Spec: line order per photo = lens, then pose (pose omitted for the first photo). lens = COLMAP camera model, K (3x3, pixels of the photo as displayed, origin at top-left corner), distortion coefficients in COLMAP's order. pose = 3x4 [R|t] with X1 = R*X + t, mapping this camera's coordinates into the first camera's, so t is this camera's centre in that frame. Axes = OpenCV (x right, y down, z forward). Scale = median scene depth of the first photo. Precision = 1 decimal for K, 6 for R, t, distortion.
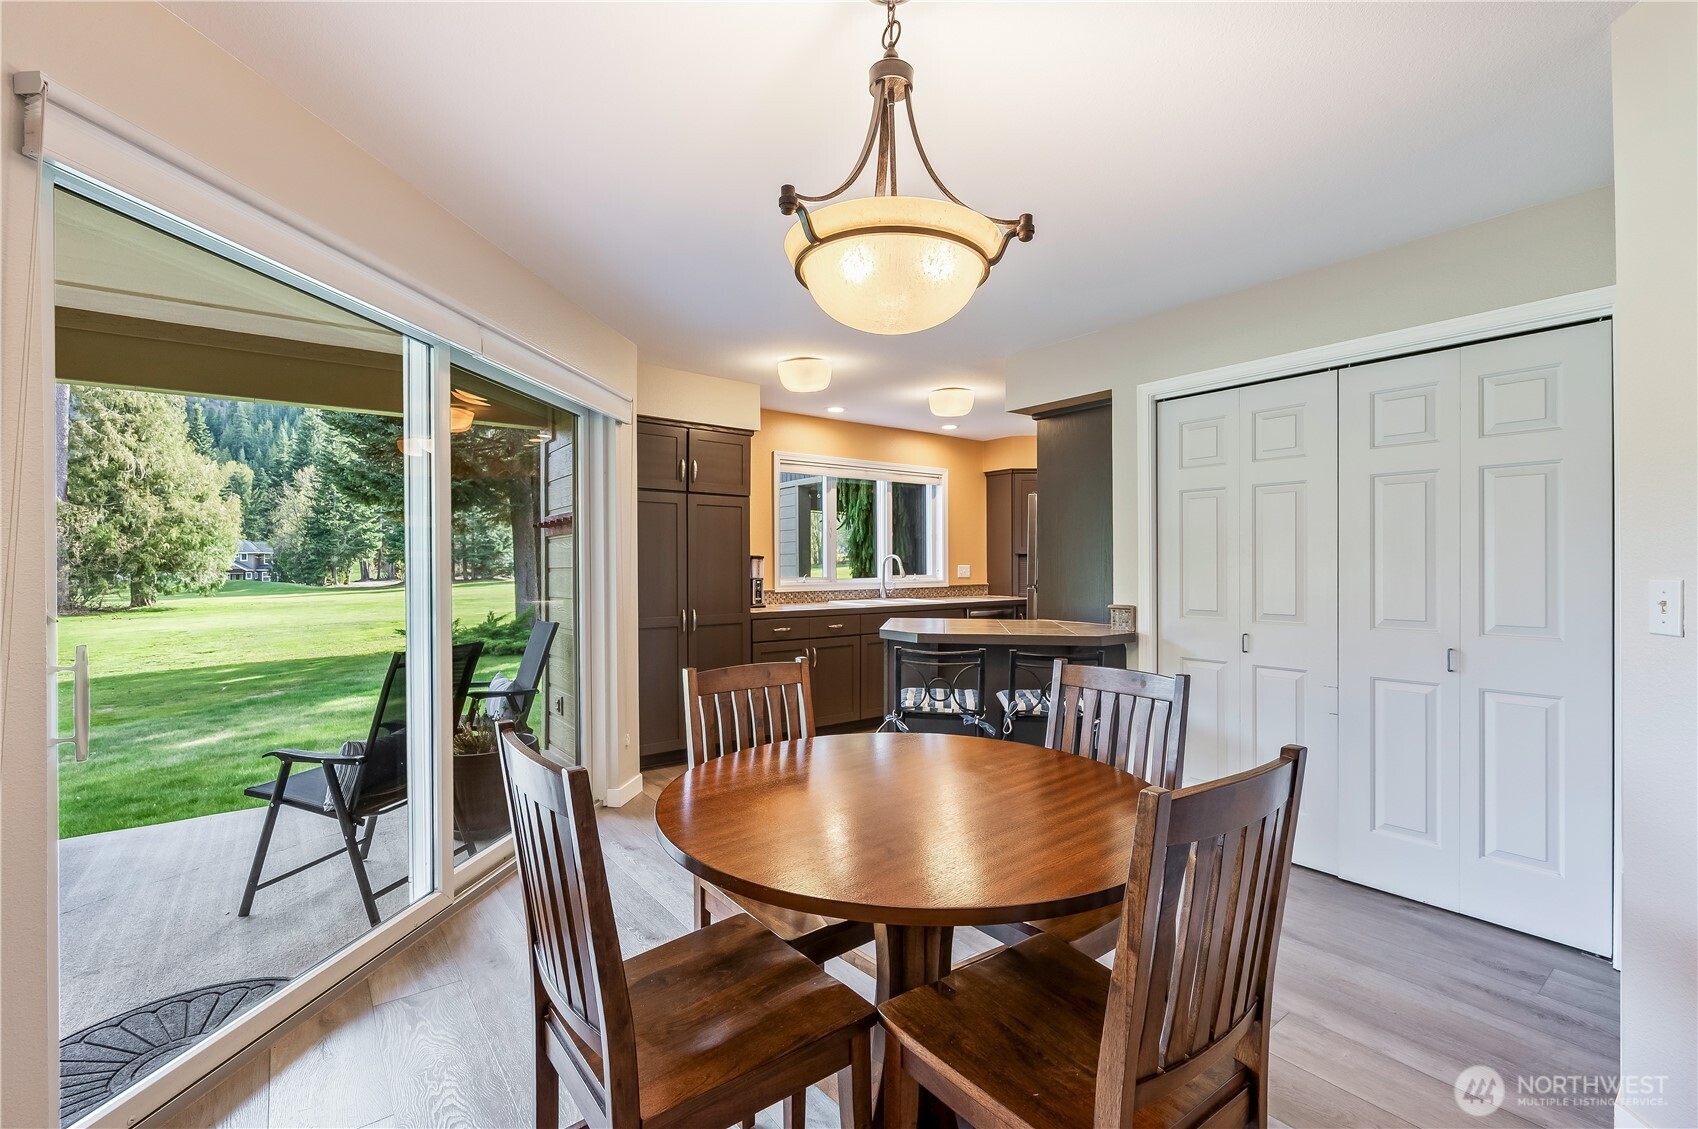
lens RADIAL K [[732.0, 0, 849.0], [0, 732.0, 564.5], [0, 0, 1]] dist [-0.002355, -0.000592]
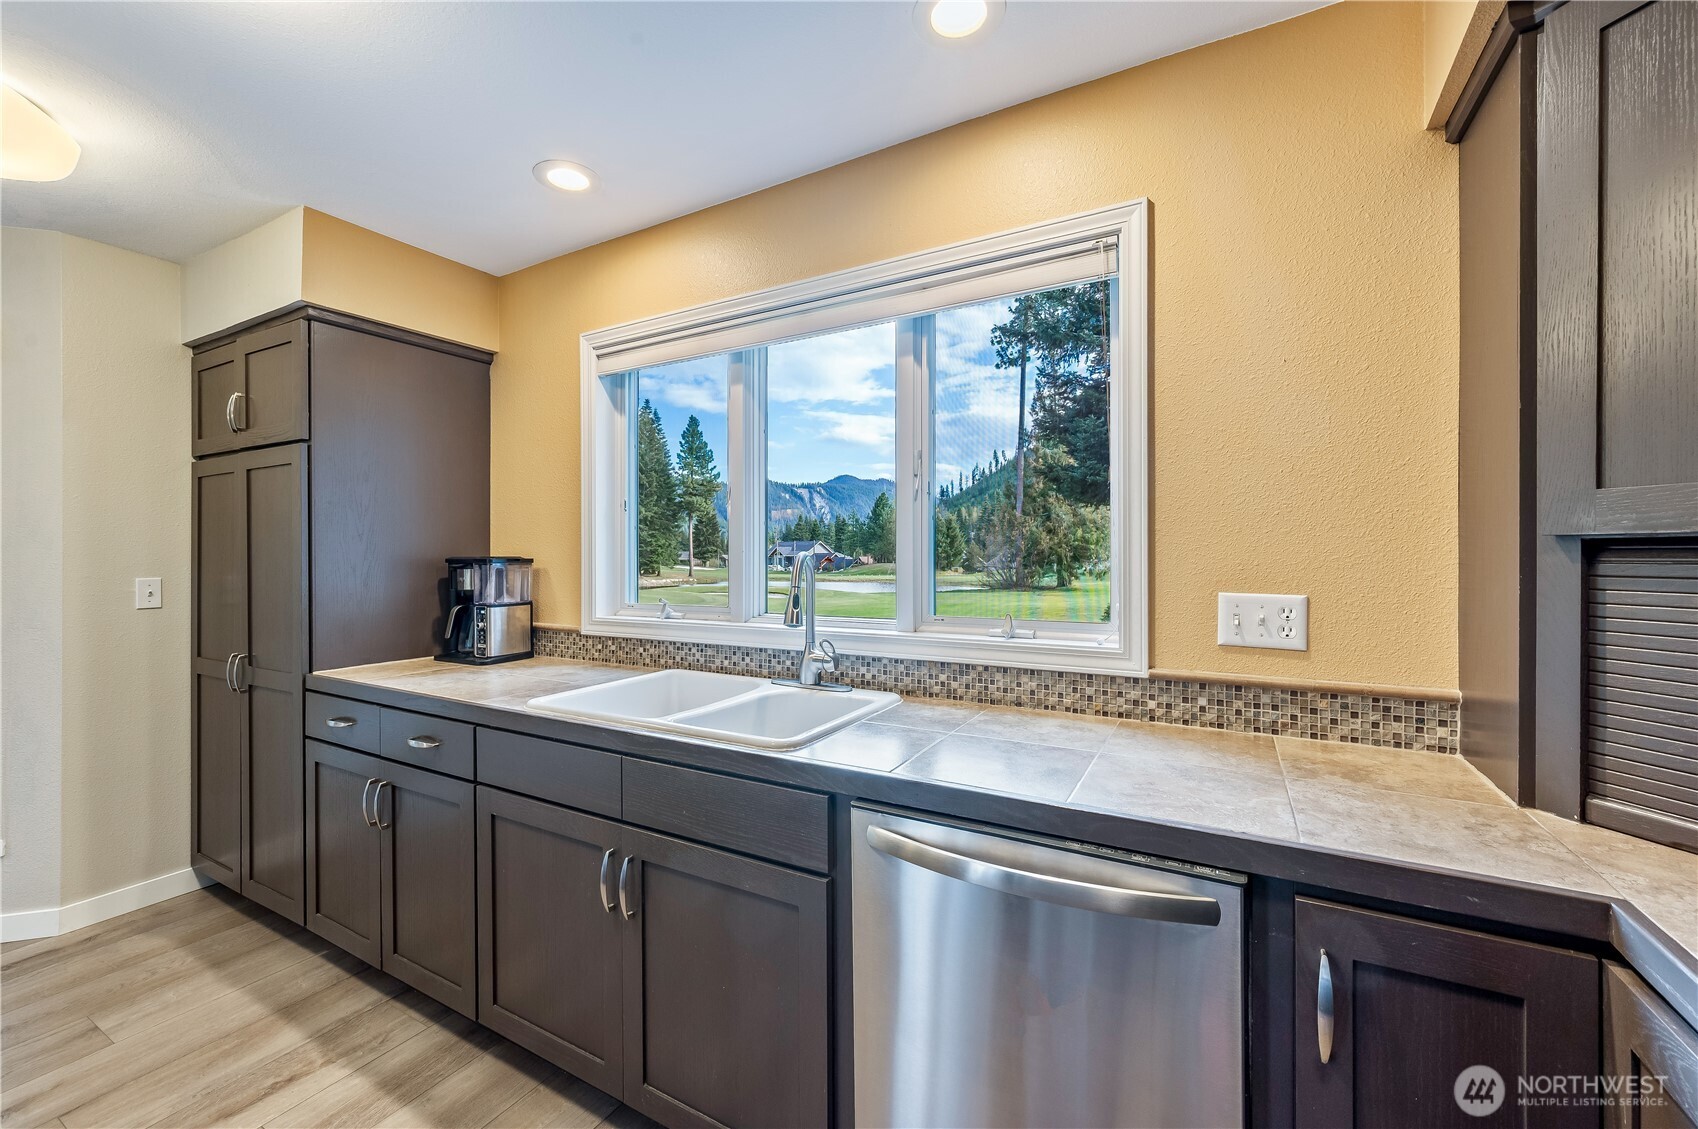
lens RADIAL K [[675.9, 0, 851.7], [0, 675.9, 558.6], [0, 0, 1]] dist [0.000167, -0.000279]
pose [[0.394745, 0.004980, -0.918777, 0.290570], [-0.000894, 0.999987, 0.005036, -0.010262], [0.918790, -0.001167, 0.394744, 0.783362]]
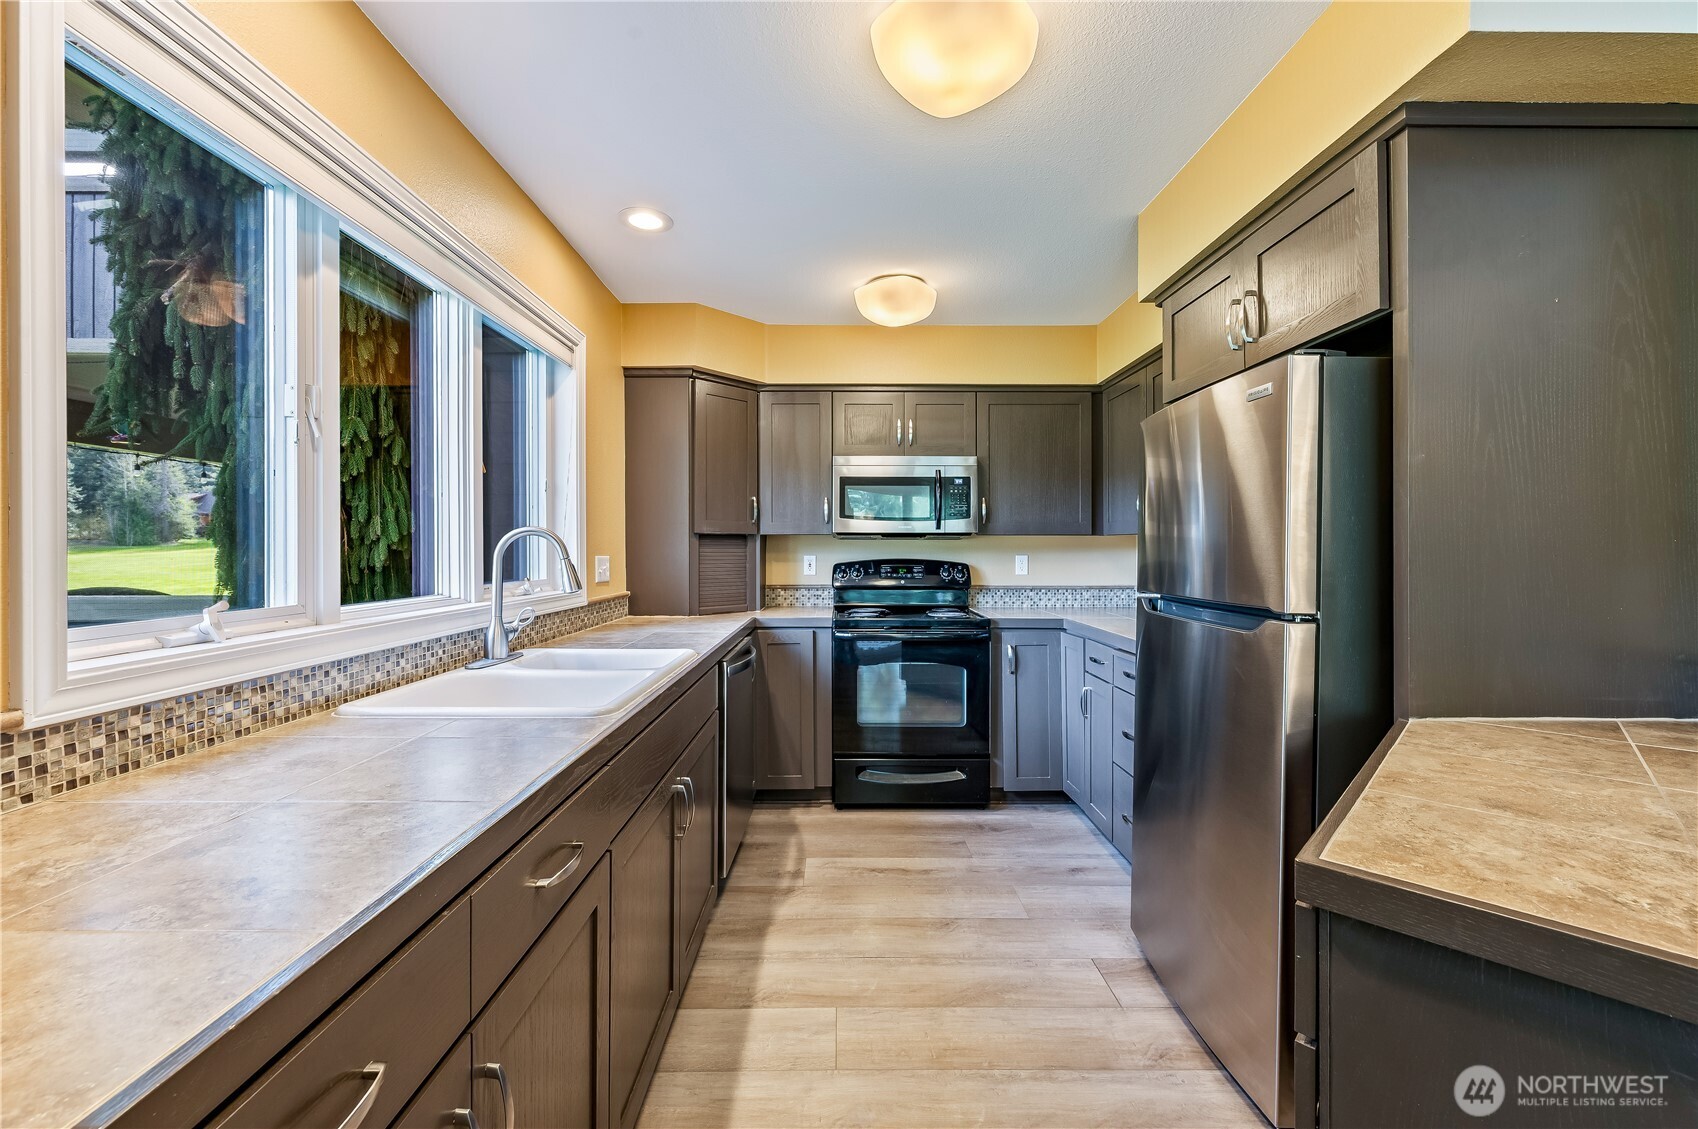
lens RADIAL K [[681.1, 0, 846.4], [0, 681.1, 549.1], [0, 0, 1]] dist [-0.000631, 0.000018]
pose [[0.606945, 0.002653, 0.794740, -0.087548], [0.000769, 0.999992, -0.003926, -0.001182], [-0.794744, 0.002994, 0.606938, 0.604529]]
